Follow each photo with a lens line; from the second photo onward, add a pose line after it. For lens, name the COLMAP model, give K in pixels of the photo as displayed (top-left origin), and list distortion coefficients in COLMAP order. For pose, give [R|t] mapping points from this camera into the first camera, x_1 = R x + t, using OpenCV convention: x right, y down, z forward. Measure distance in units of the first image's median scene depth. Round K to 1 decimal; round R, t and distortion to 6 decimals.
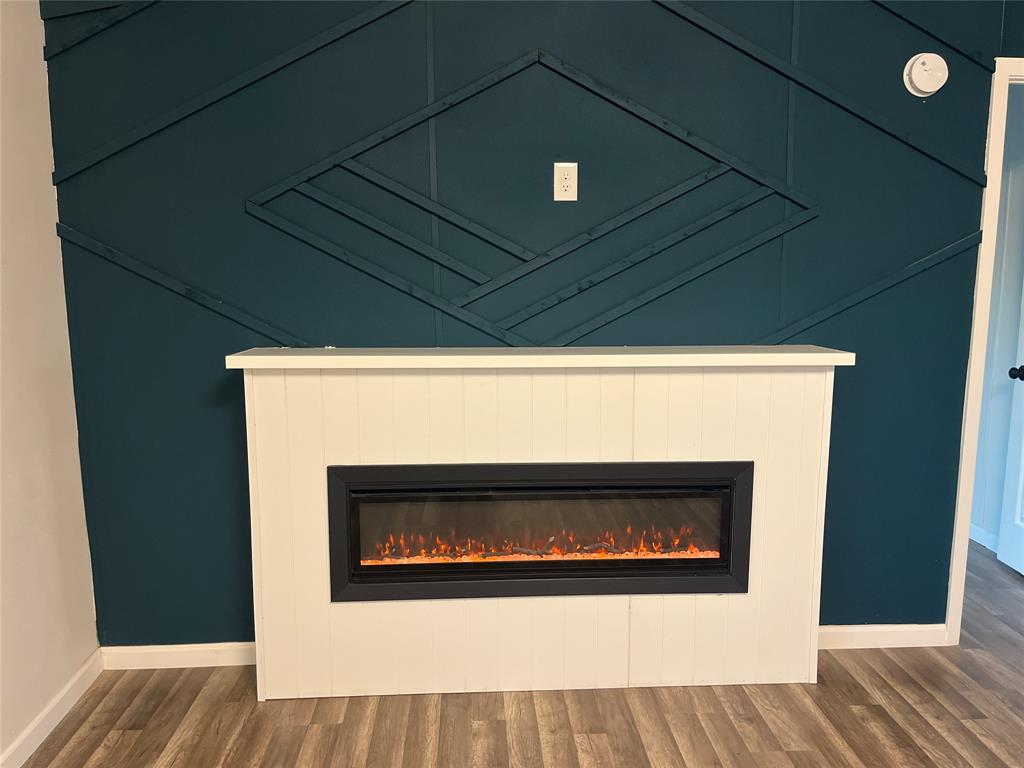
lens RADIAL K [[765.8, 0, 508.4], [0, 765.8, 381.8], [0, 0, 1]] dist [0.012136, -0.010135]
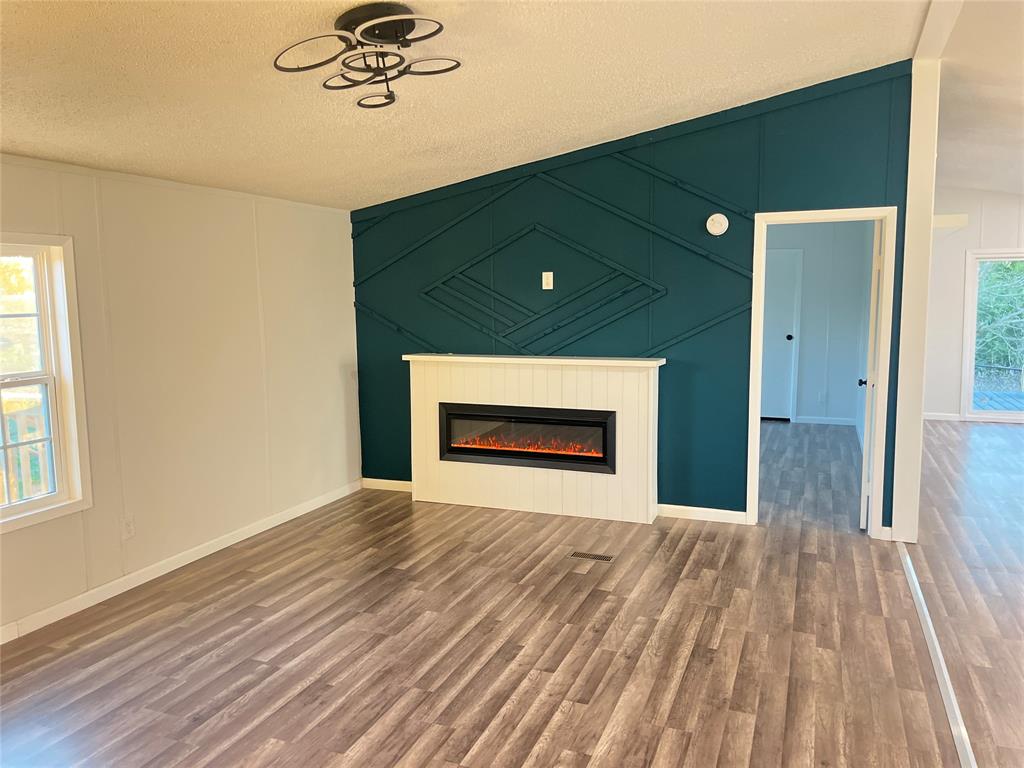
lens RADIAL K [[765.8, 0, 513.7], [0, 765.8, 386.0], [0, 0, 1]] dist [0.012136, -0.010135]
pose [[0.911465, 0.039151, -0.409510, 0.913601], [-0.052304, 0.998411, -0.020963, 0.092580], [0.408038, 0.040526, 0.912065, -1.046611]]
